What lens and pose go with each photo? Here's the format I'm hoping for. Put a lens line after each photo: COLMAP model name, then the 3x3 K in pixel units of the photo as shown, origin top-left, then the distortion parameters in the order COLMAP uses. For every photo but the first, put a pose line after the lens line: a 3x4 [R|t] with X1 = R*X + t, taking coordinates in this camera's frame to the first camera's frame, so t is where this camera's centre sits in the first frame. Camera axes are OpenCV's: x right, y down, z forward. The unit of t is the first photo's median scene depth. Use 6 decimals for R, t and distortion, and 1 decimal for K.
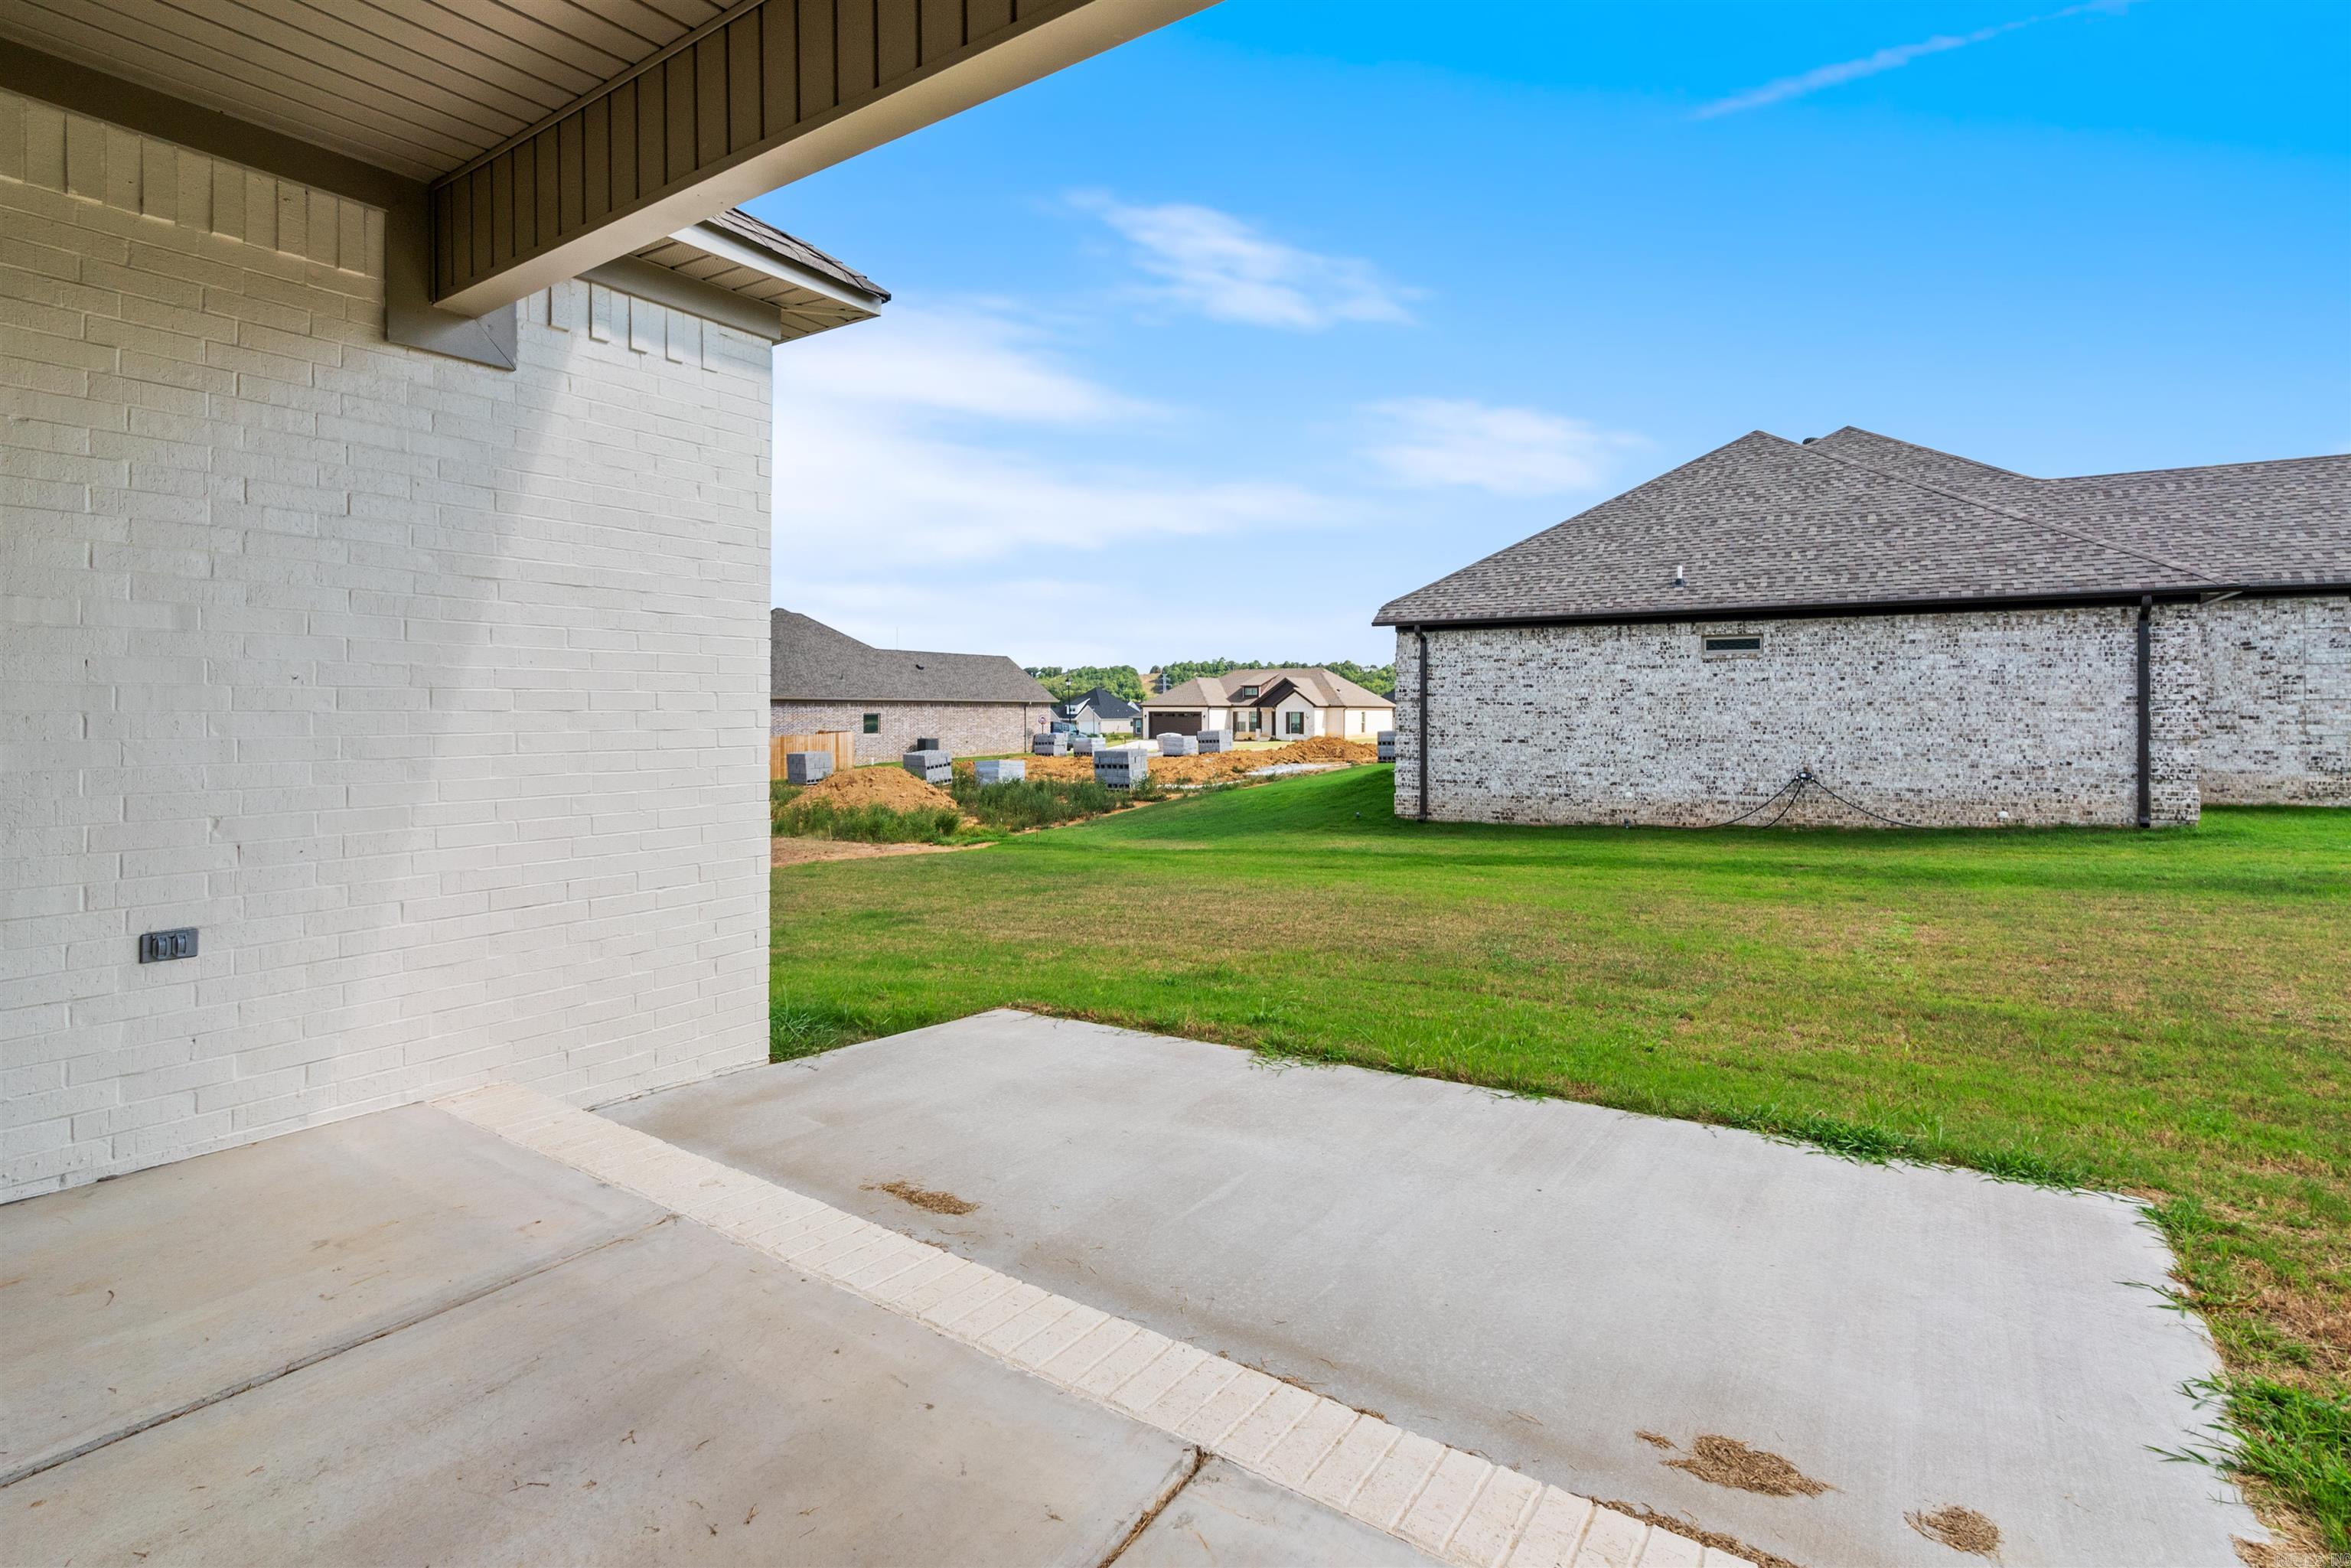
lens RADIAL K [[1084.1, 0, 1176.9], [0, 1084.1, 704.3], [0, 0, 1]] dist [-0.011292, 0.003534]
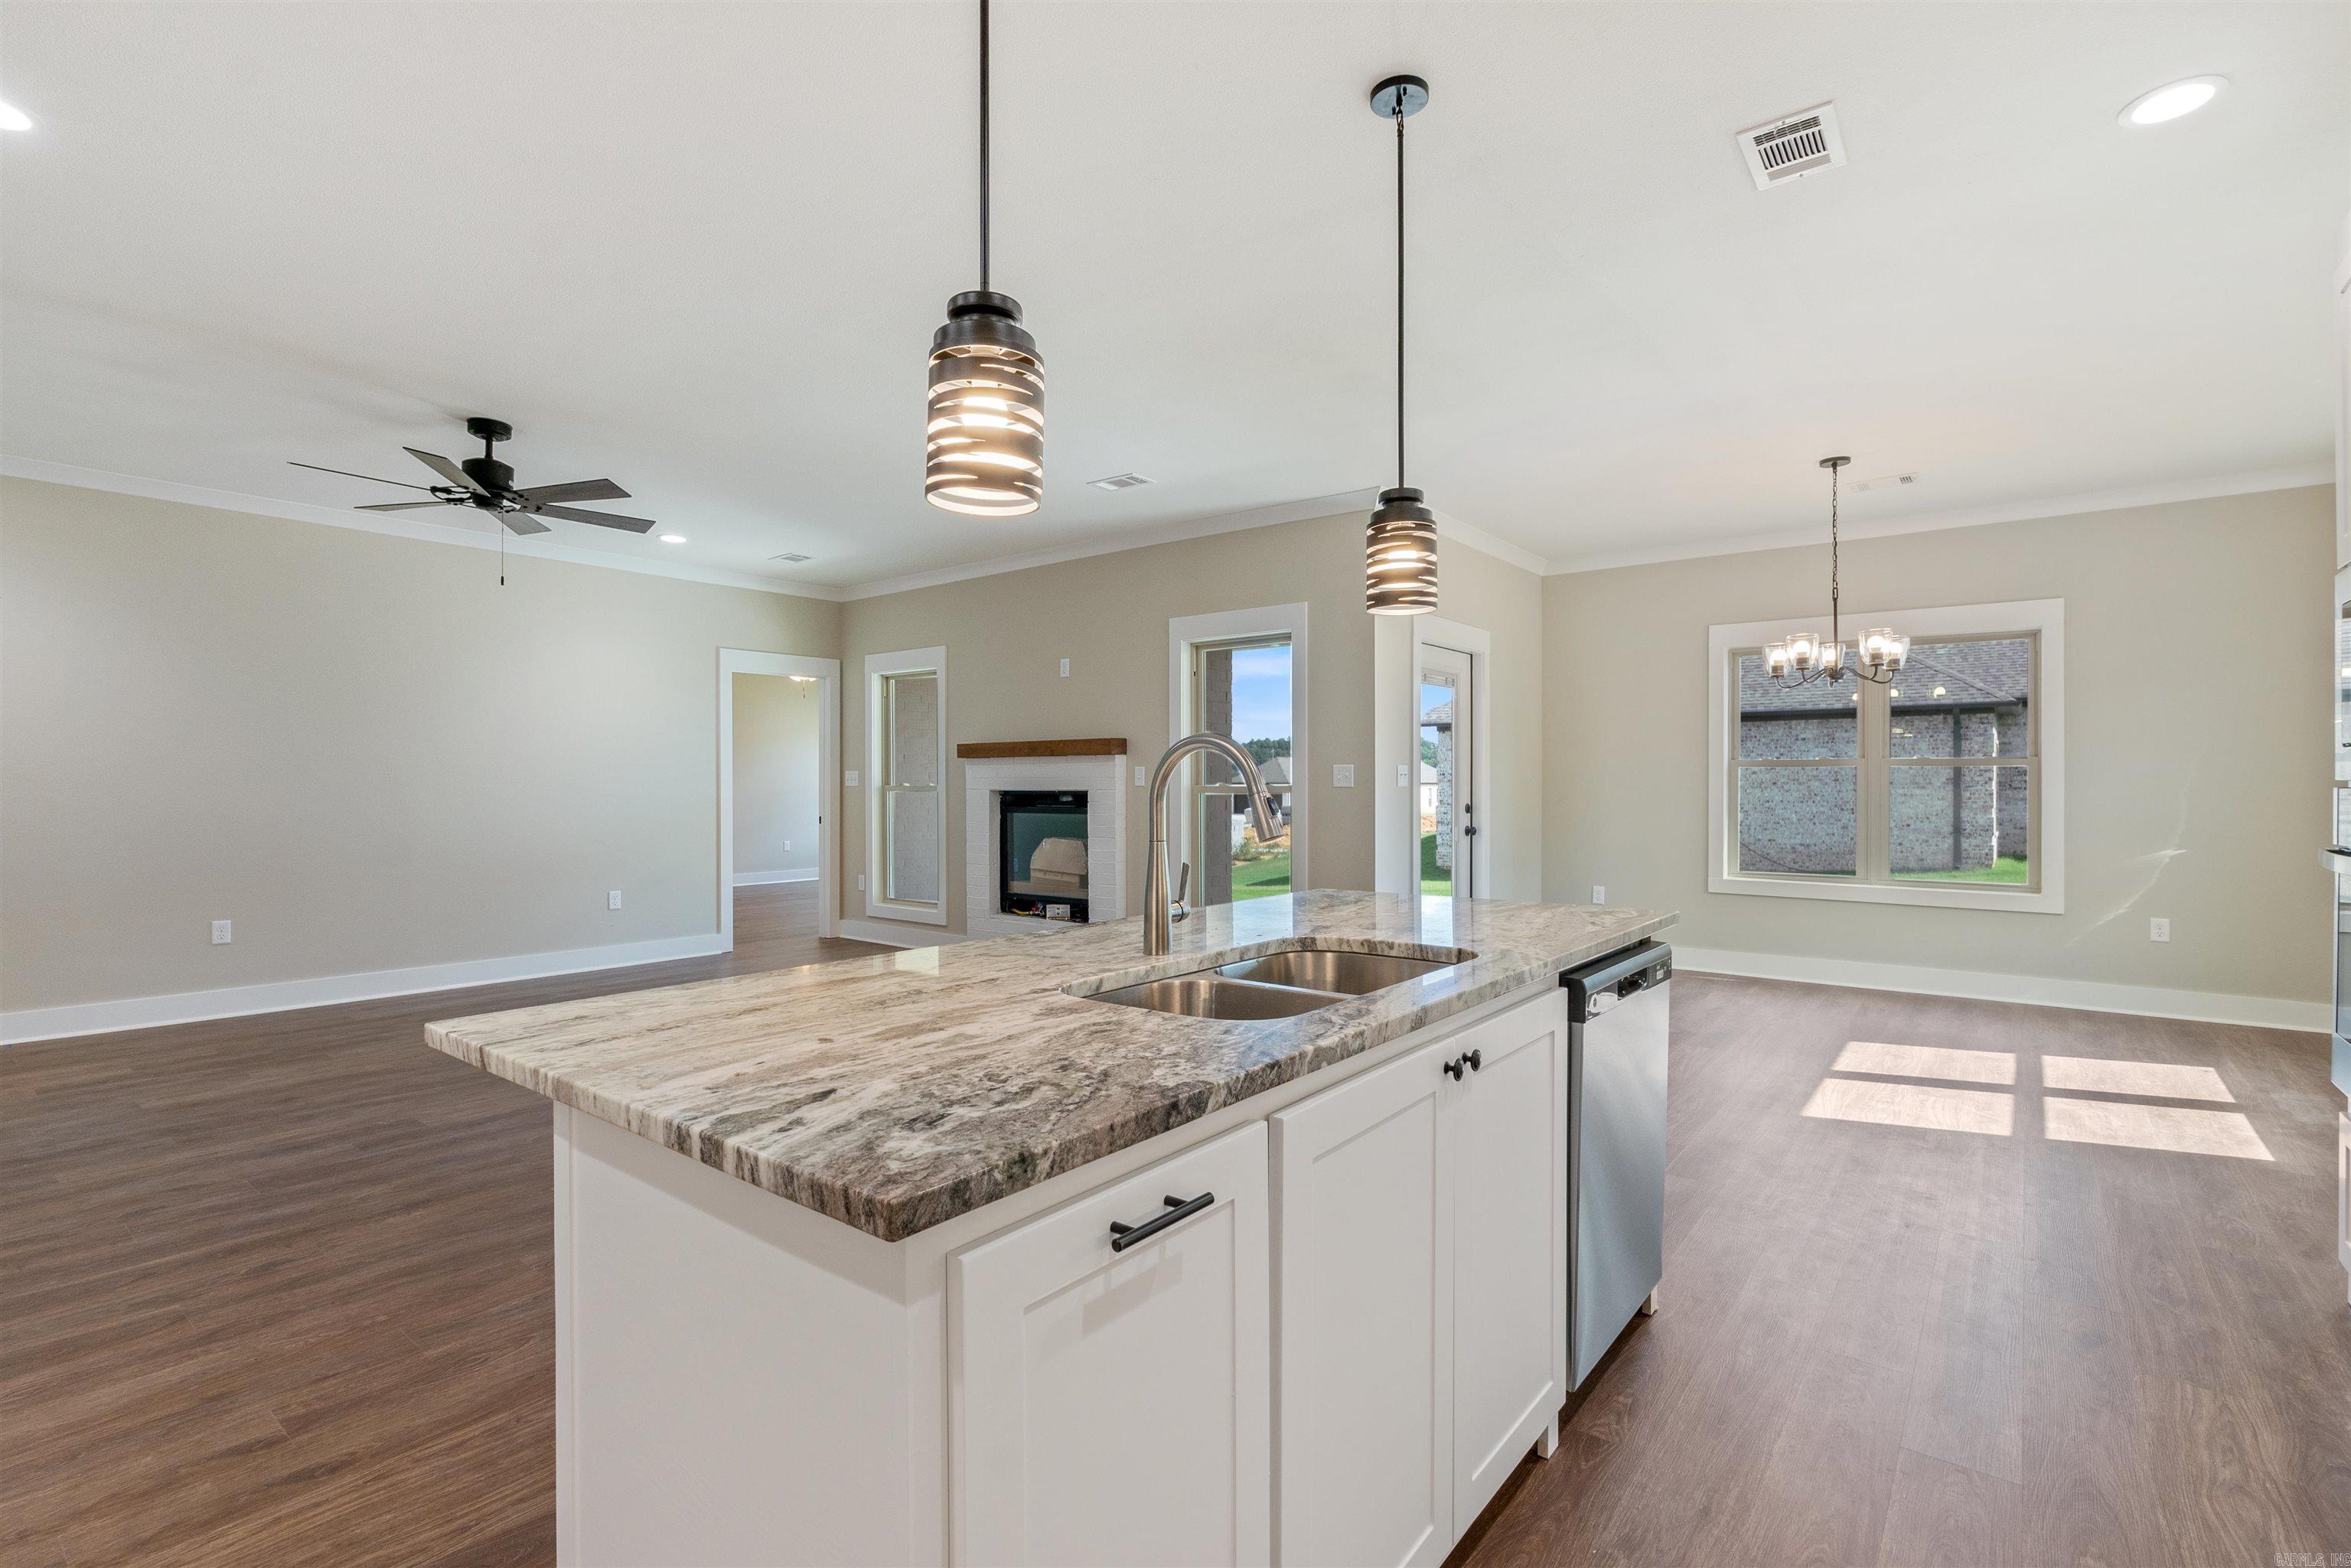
lens RADIAL K [[1084.1, 0, 1175.1], [0, 1084.1, 782.5], [0, 0, 1]] dist [-0.011292, 0.003534]
pose [[0.997576, -0.001855, -0.069562, -0.022918], [0.002159, 0.999988, 0.004303, -0.007271], [0.069553, -0.004443, 0.997568, -0.372449]]
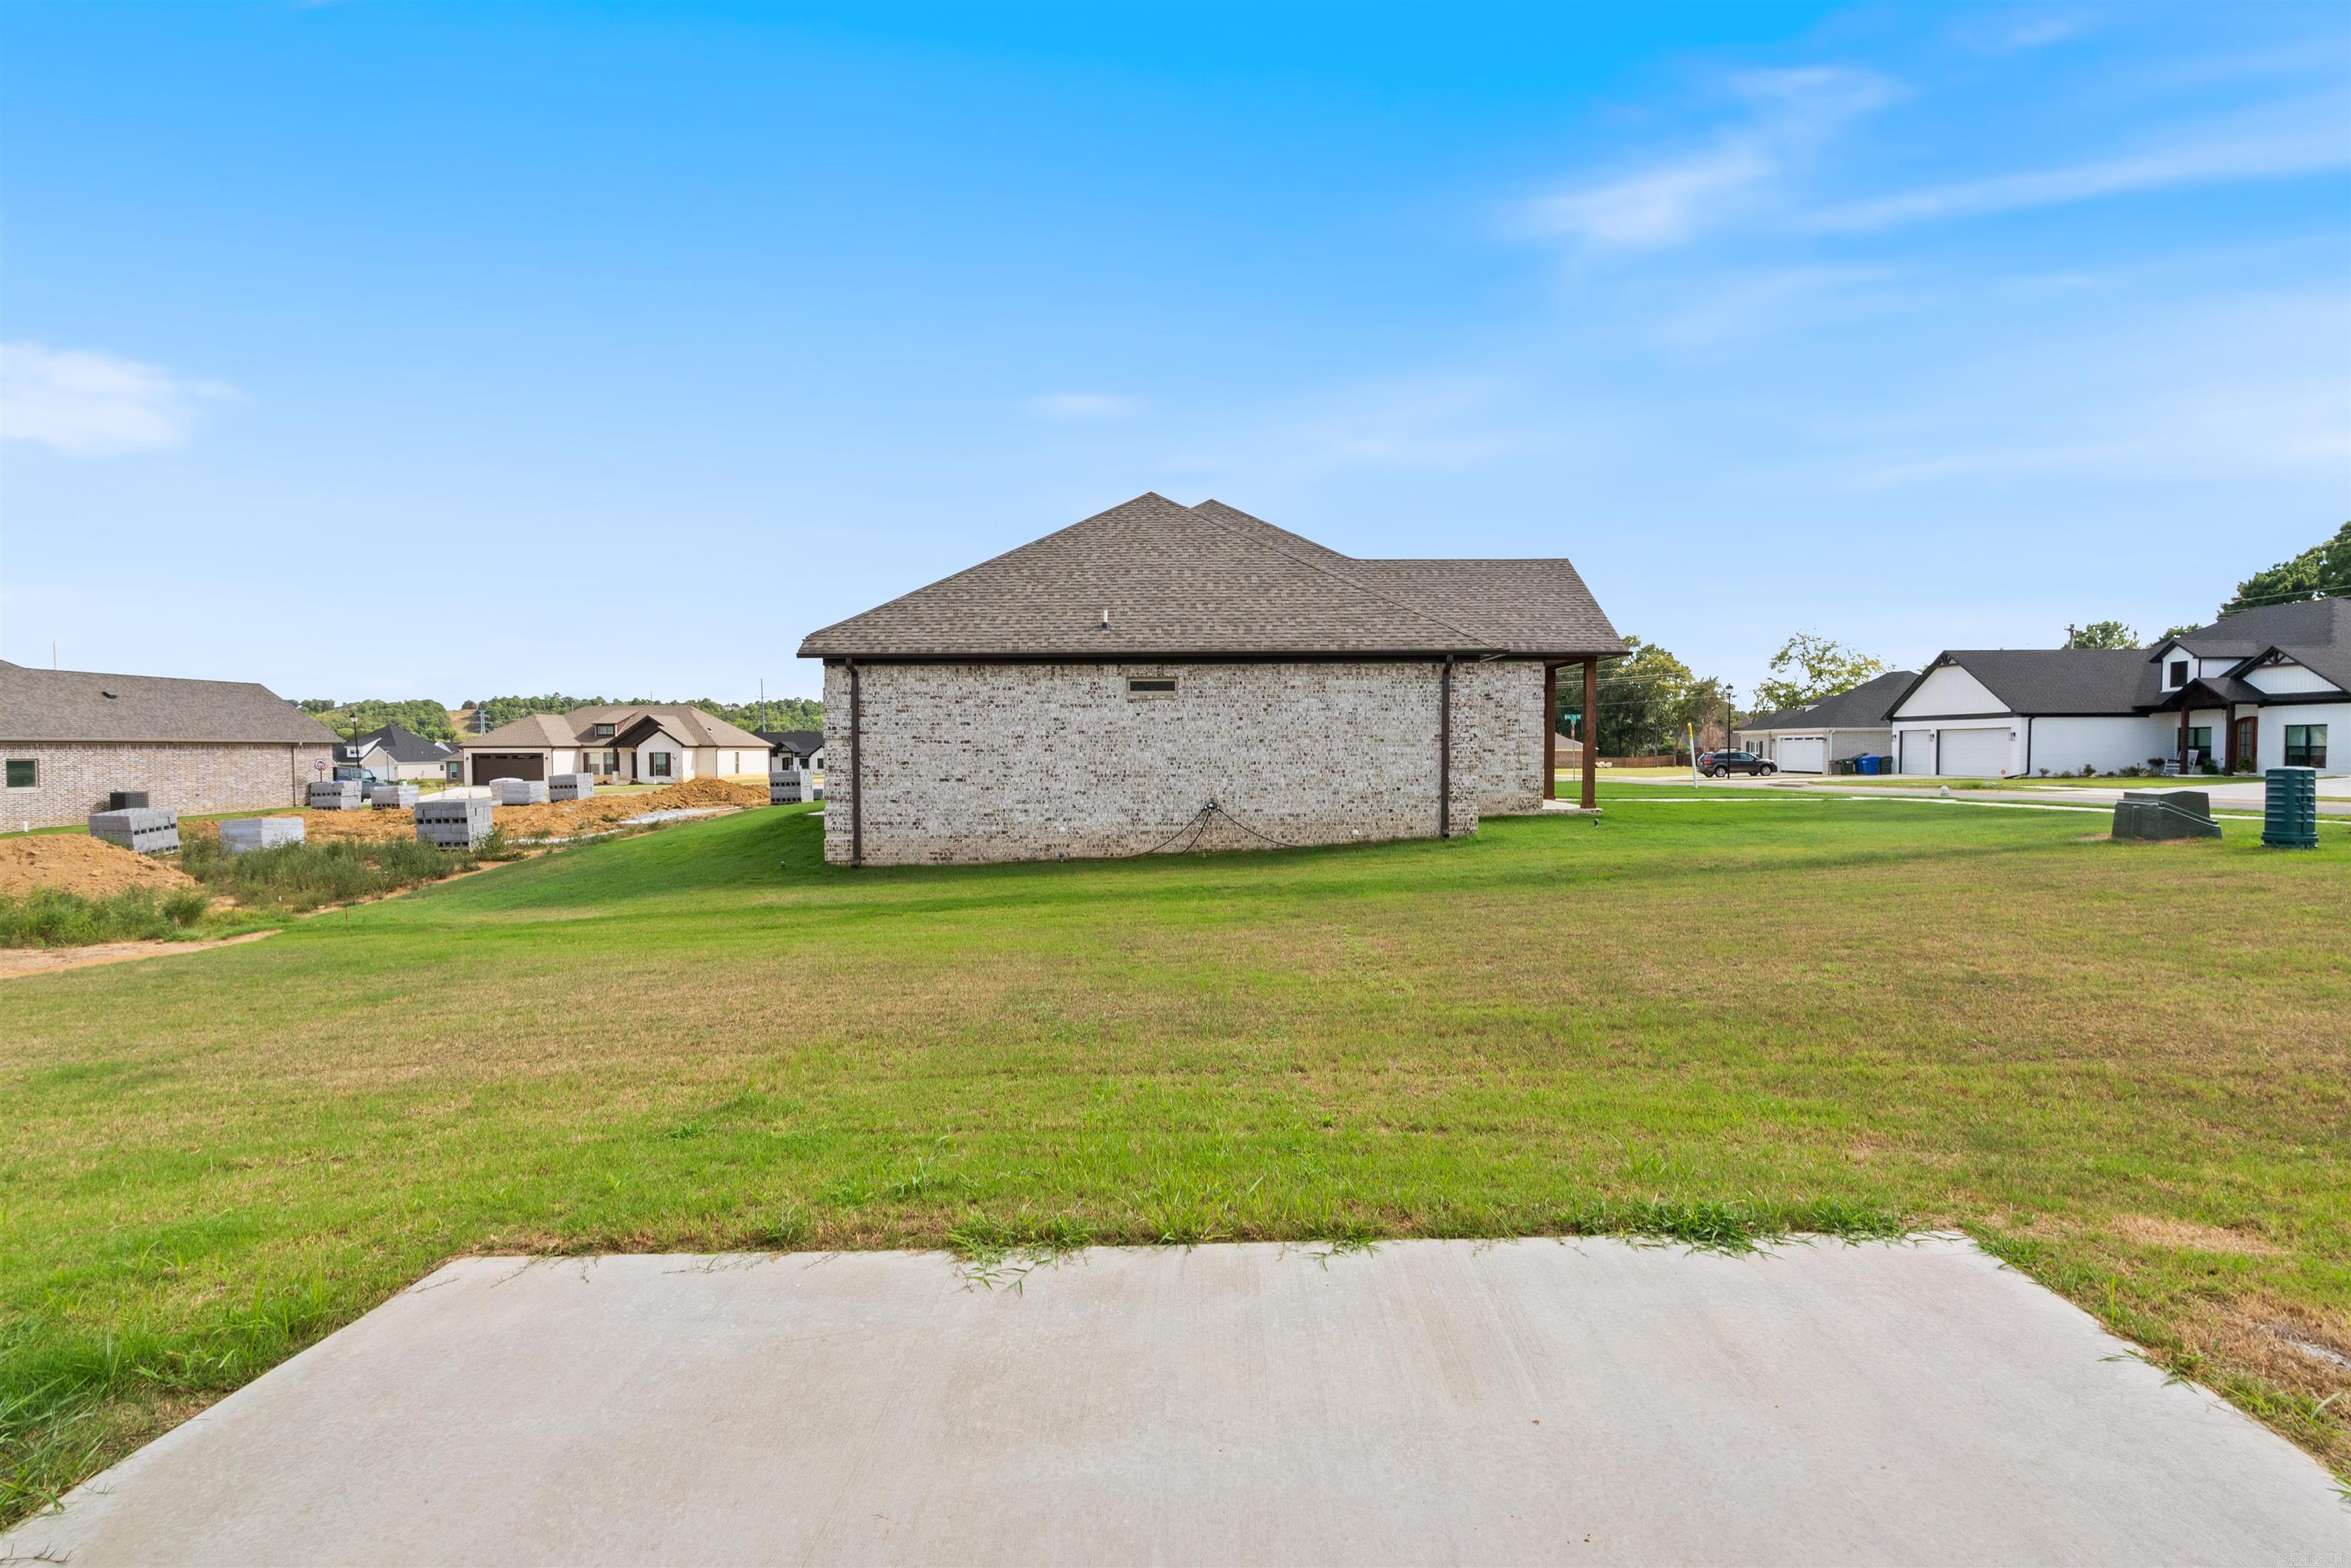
lens RADIAL K [[1084.1, 0, 1178.6], [0, 1084.1, 775.2], [0, 0, 1]] dist [-0.011292, 0.003534]
pose [[0.853413, -0.018617, 0.520903, -0.025001], [0.003204, 0.999530, 0.030474, 0.000563], [-0.521226, -0.024338, 0.853072, 0.059102]]
